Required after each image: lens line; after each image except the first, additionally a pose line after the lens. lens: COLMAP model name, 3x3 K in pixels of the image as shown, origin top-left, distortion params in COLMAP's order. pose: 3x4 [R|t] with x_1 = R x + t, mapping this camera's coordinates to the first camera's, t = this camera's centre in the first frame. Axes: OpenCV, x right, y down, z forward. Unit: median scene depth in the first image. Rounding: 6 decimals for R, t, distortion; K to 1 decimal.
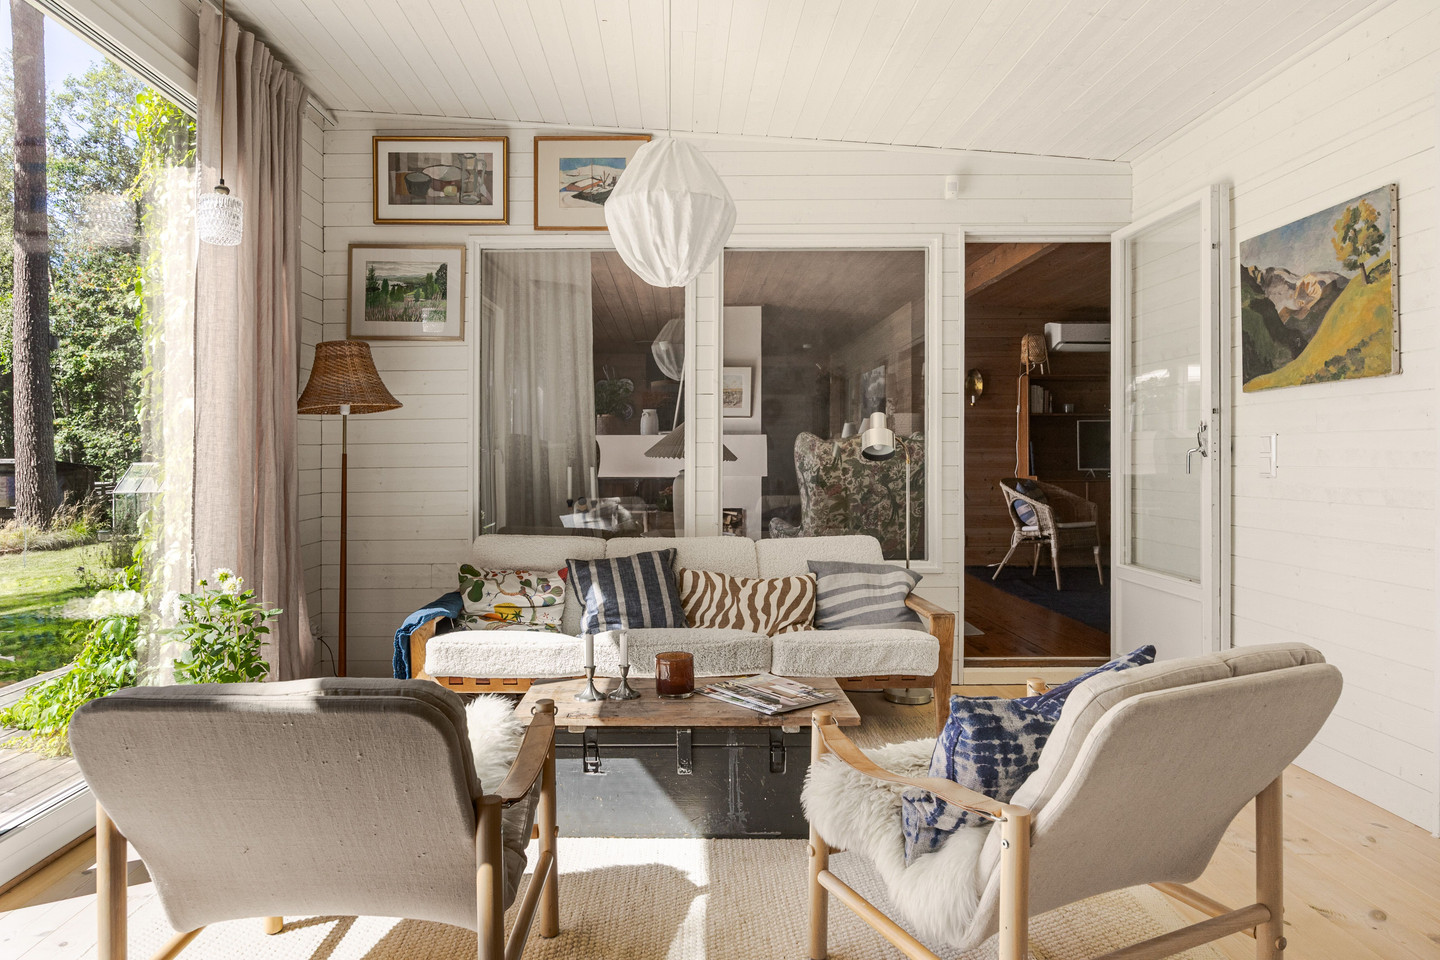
lens RADIAL K [[874.0, 0, 671.7], [0, 874.0, 450.5], [0, 0, 1]] dist [-0.005160, 0.001641]
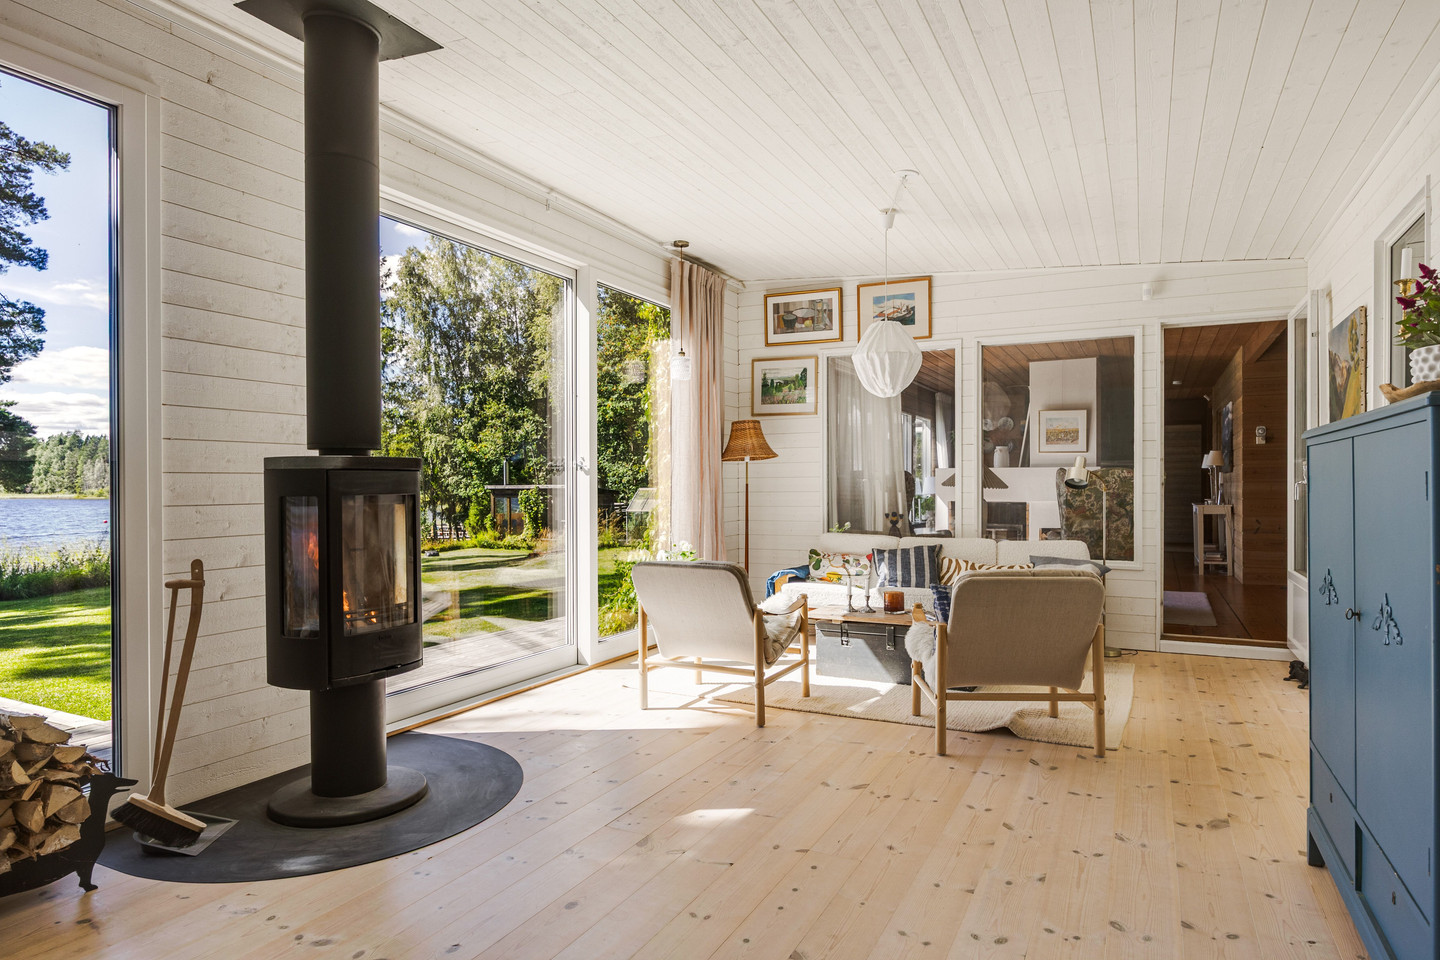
lens RADIAL K [[842.6, 0, 721.7], [0, 842.6, 562.5], [0, 0, 1]] dist [-0.002747, 0.000447]
pose [[0.898108, 0.043032, -0.437664, 0.328267], [0.001181, 0.994962, 0.100250, -0.008510], [0.439773, -0.090552, 0.893533, -0.554181]]
